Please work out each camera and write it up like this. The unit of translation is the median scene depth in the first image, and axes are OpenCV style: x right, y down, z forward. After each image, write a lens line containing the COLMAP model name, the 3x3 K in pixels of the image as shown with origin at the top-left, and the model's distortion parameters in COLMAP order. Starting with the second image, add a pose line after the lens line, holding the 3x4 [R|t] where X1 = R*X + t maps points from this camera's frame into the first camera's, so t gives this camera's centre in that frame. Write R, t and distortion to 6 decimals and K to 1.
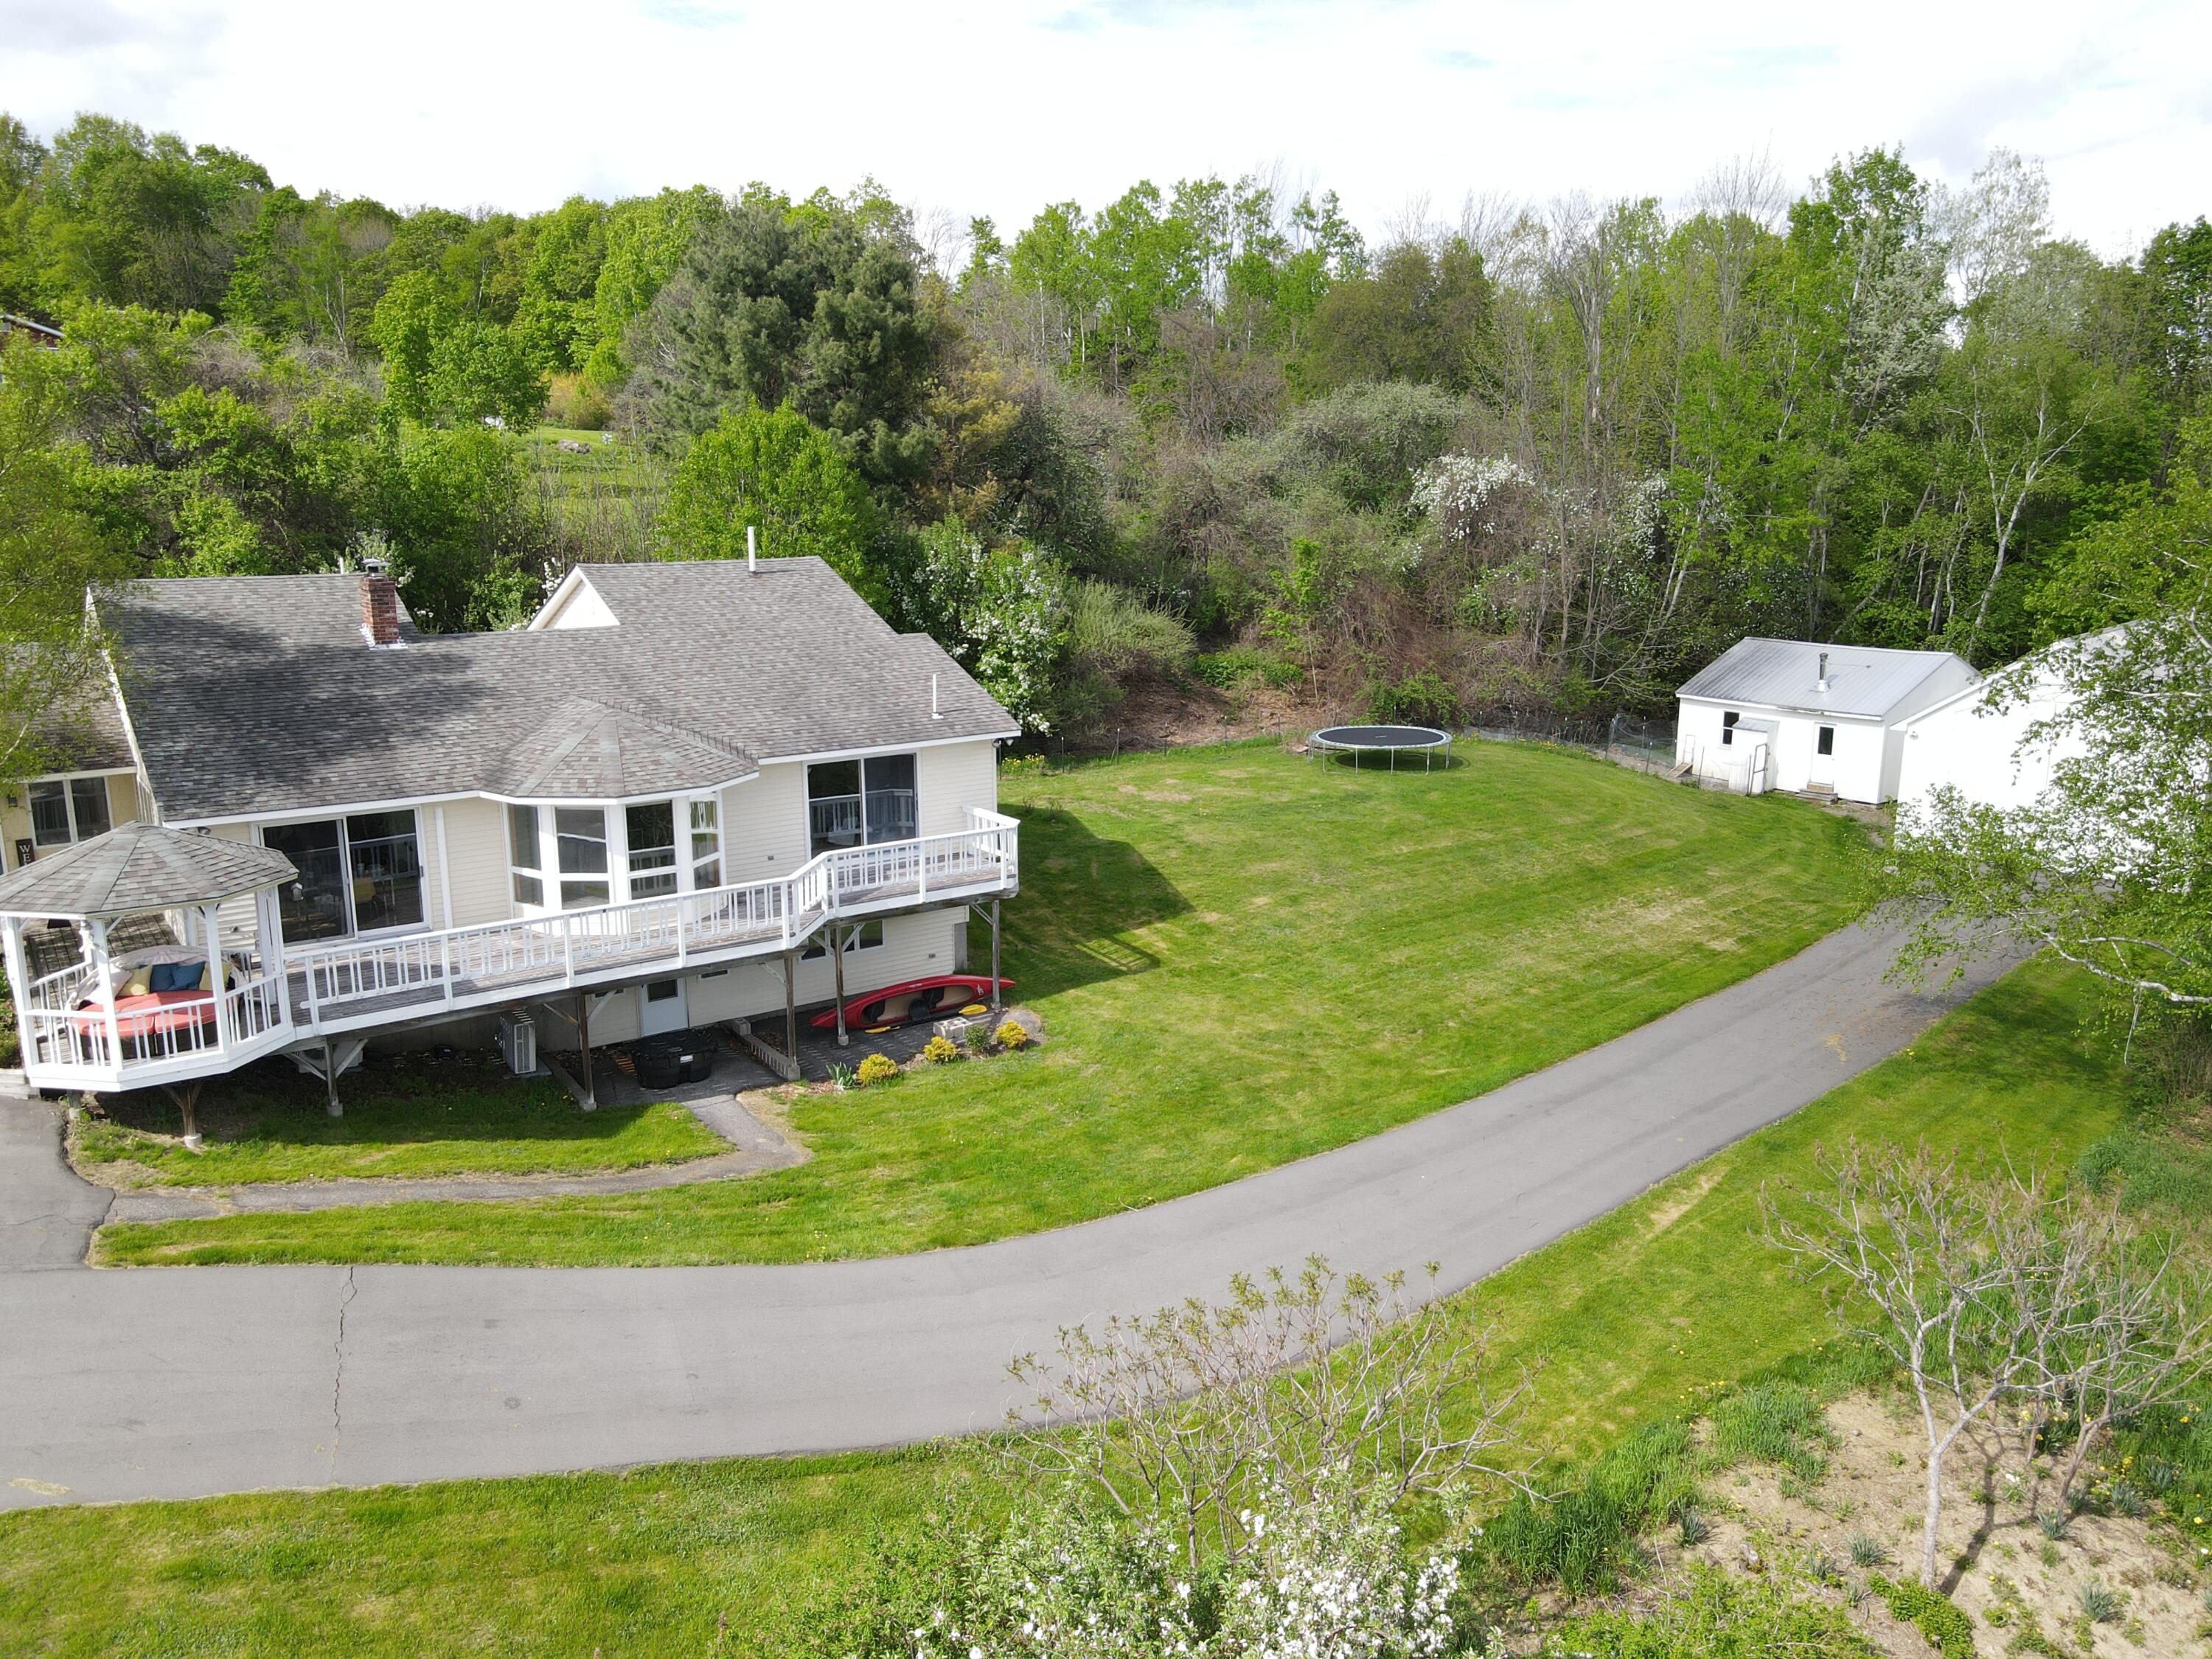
lens RADIAL K [[1614.8, 0, 1106.0], [0, 1614.8, 829.5], [0, 0, 1]] dist [0.003669, 0.011333]
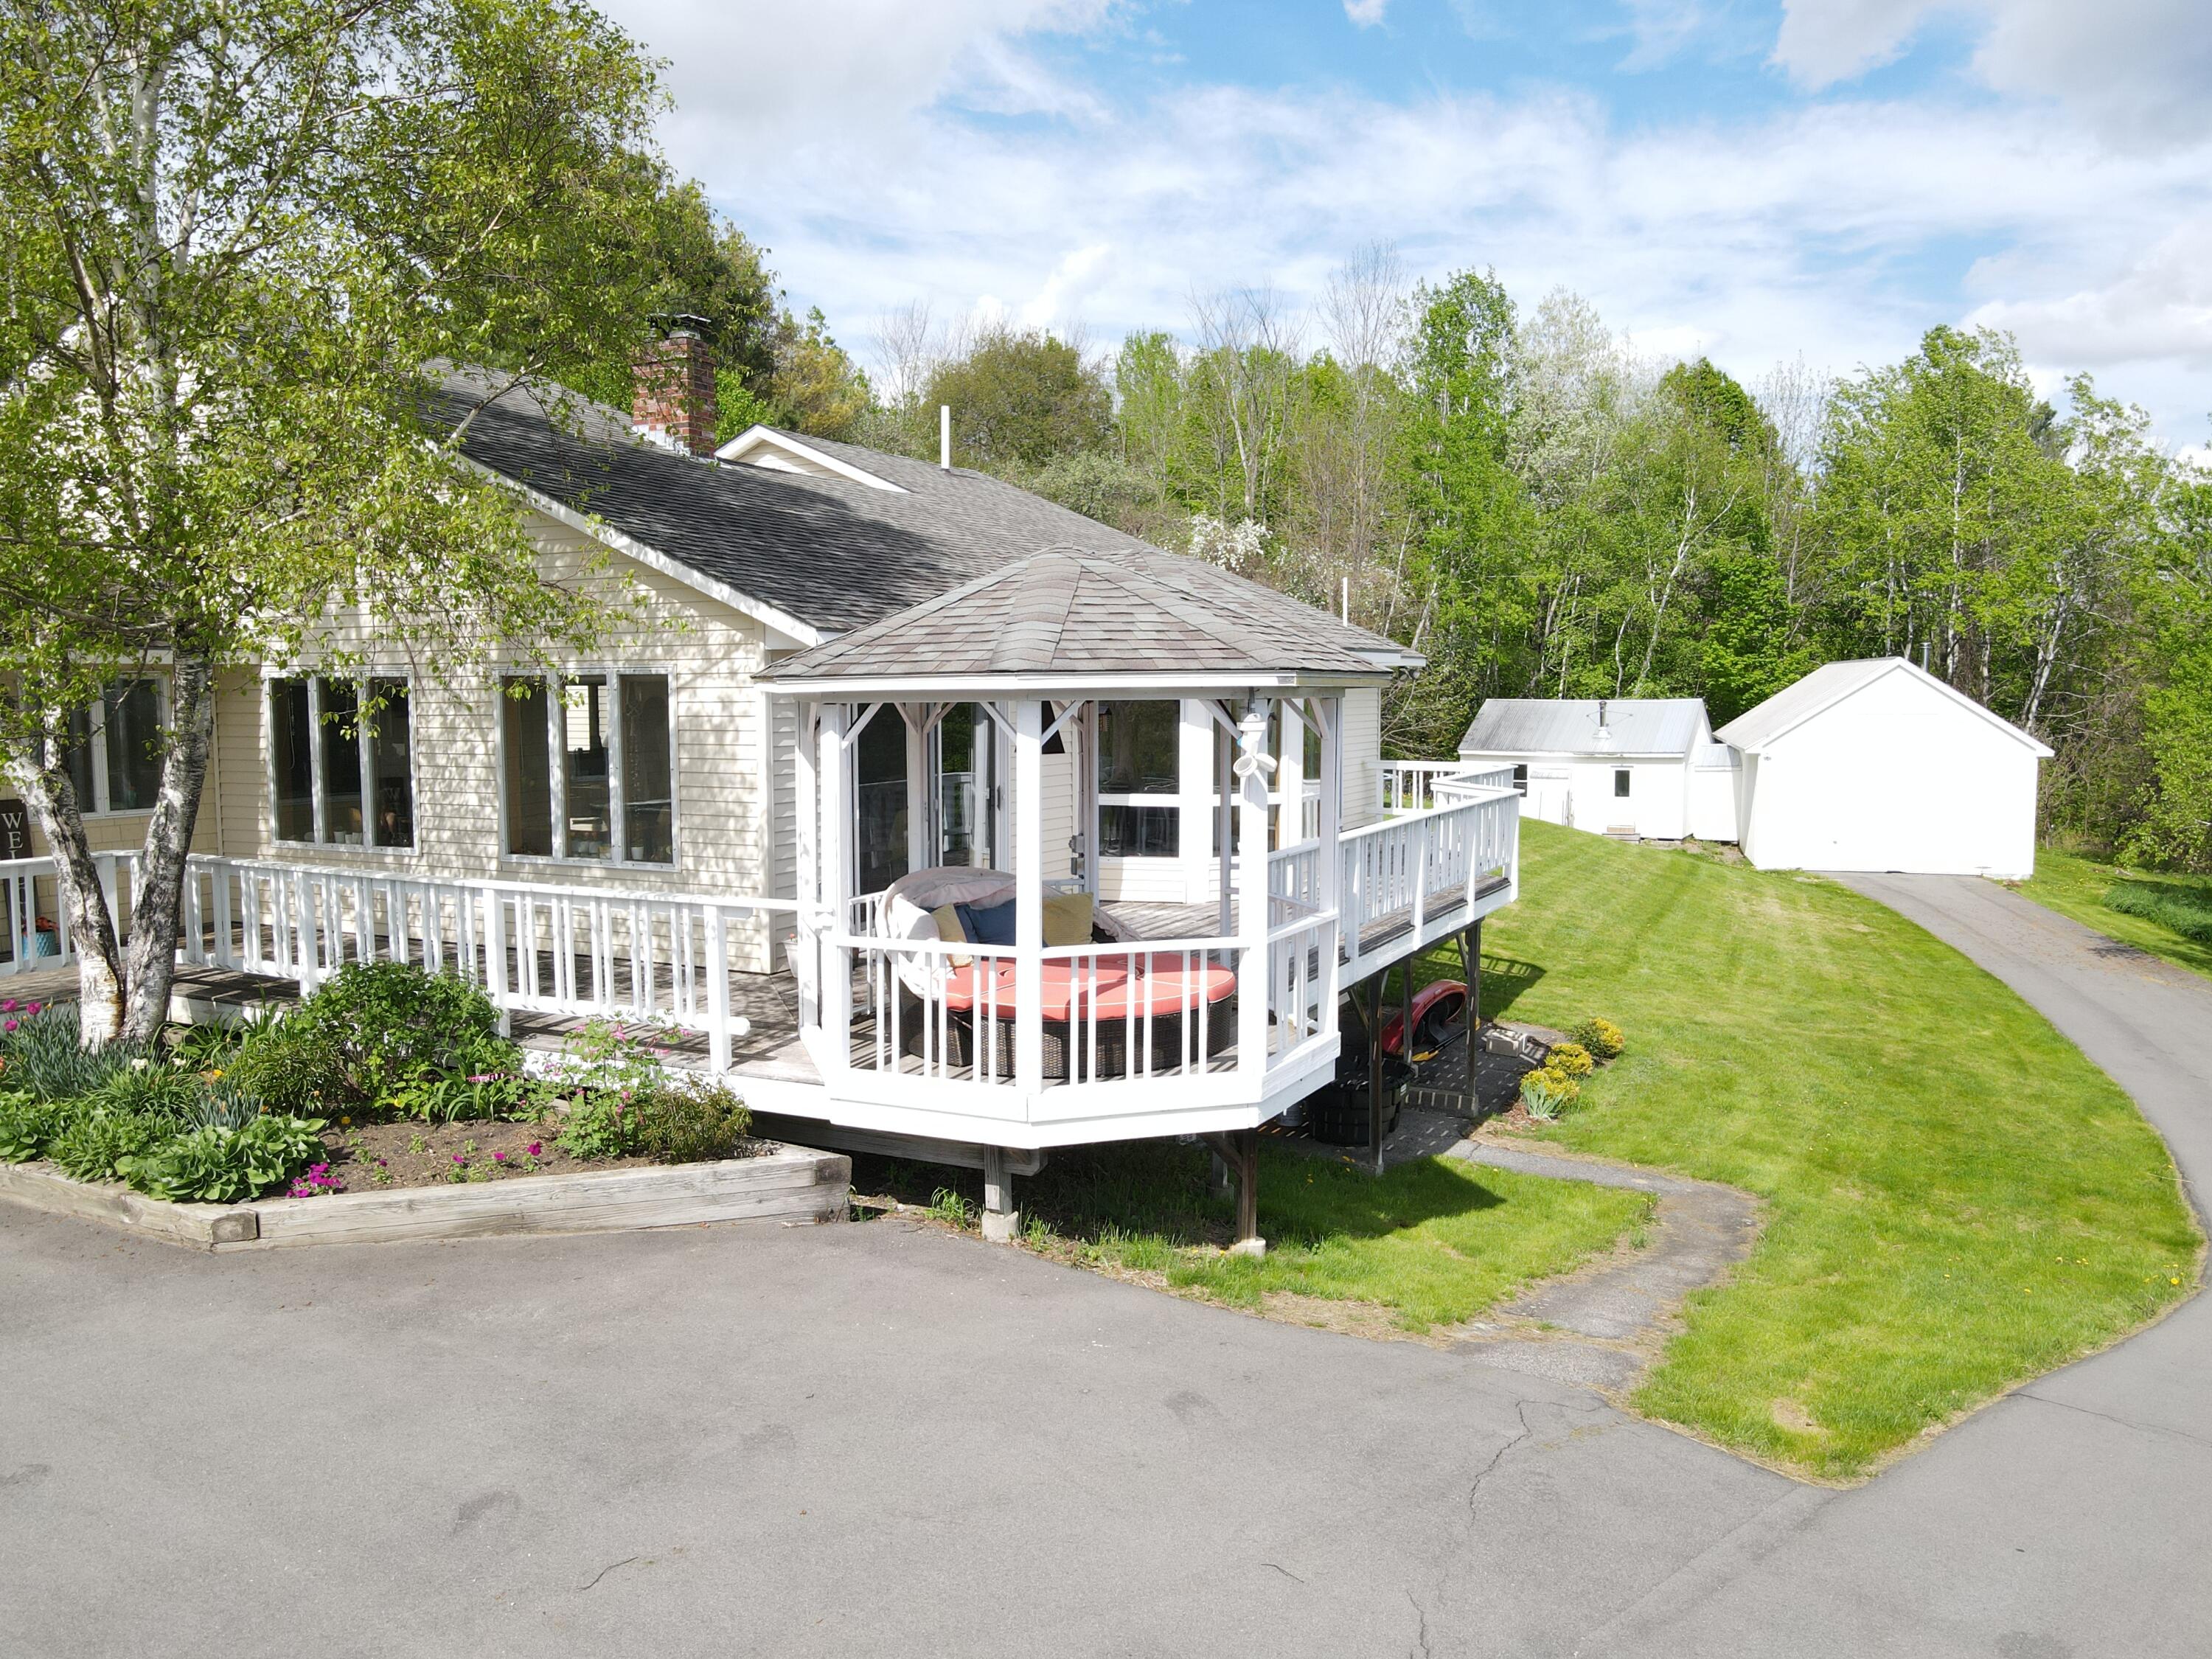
lens RADIAL K [[1626.3, 0, 1106.0], [0, 1626.3, 829.5], [0, 0, 1]] dist [-0.002778, 0.005881]
pose [[0.888845, -0.041435, 0.456331, -0.546966], [0.099371, 0.989633, -0.103696, 0.083527], [-0.447304, 0.137515, 0.883747, 0.425333]]
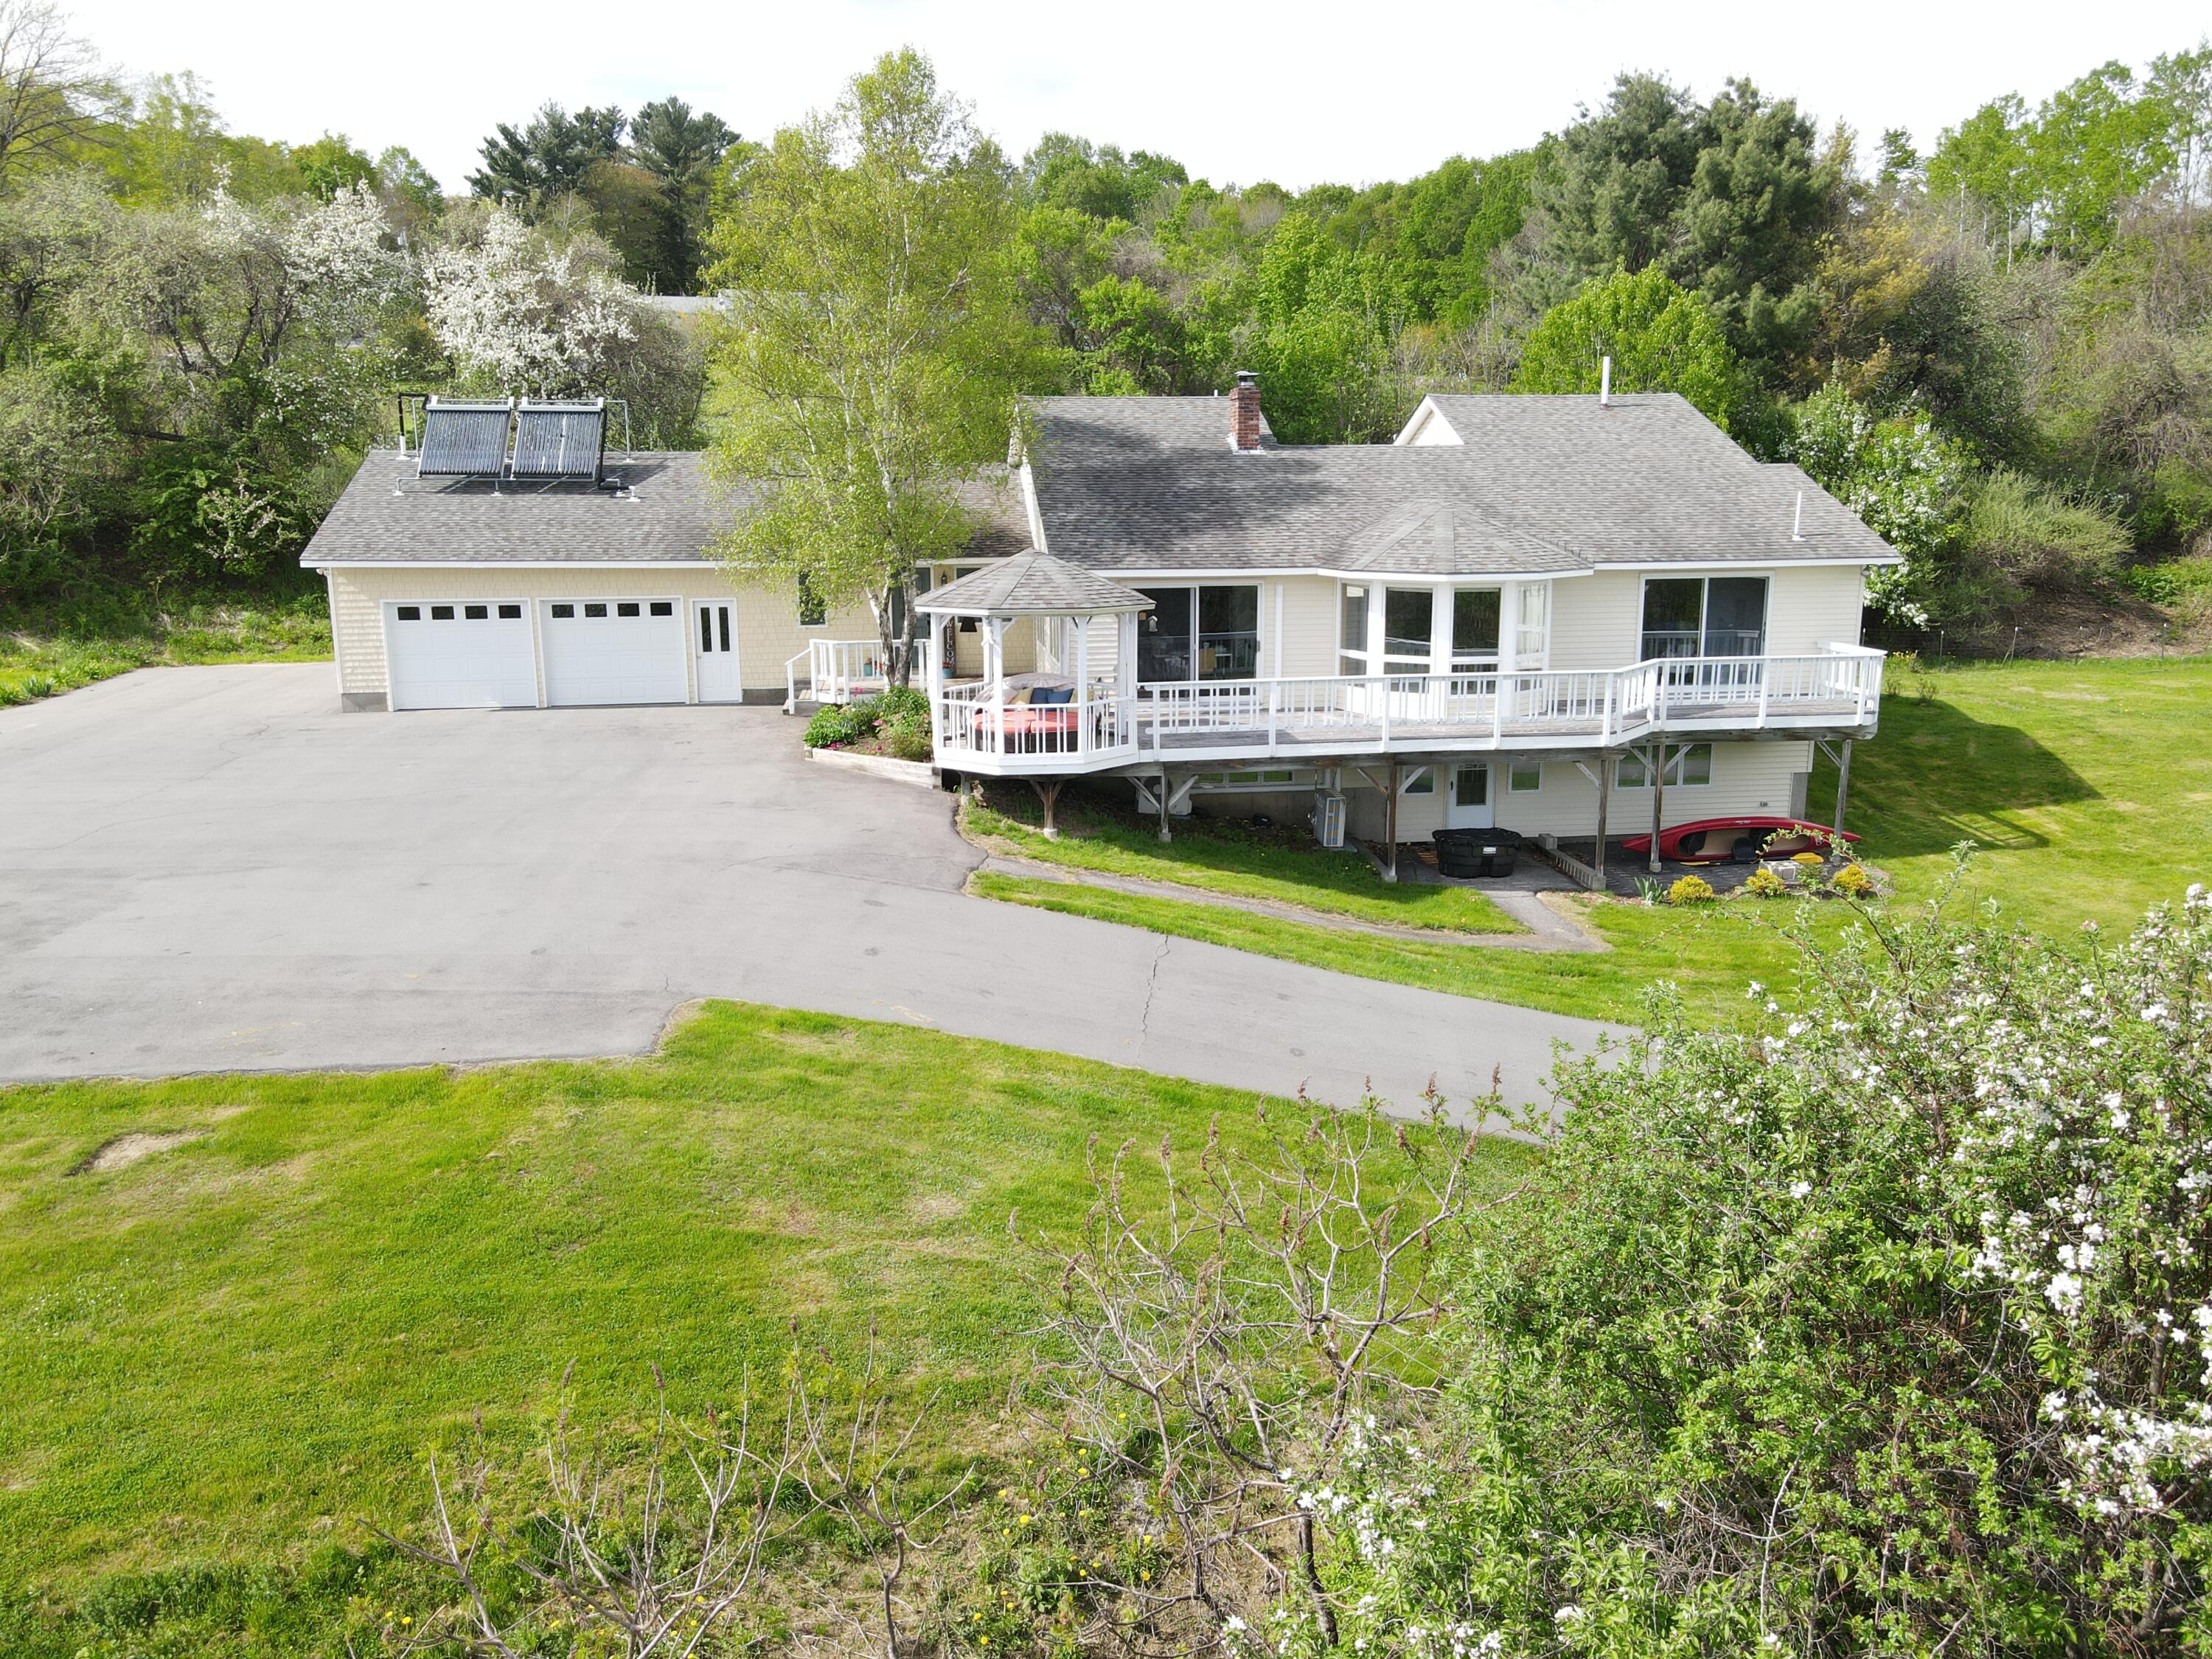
lens RADIAL K [[1626.3, 0, 1106.0], [0, 1626.3, 829.5], [0, 0, 1]] dist [-0.002778, 0.005881]
pose [[0.877581, 0.096749, -0.469566, -0.001598], [-0.091256, 0.995229, 0.034506, 0.100590], [0.470664, 0.012569, 0.882223, 0.017536]]
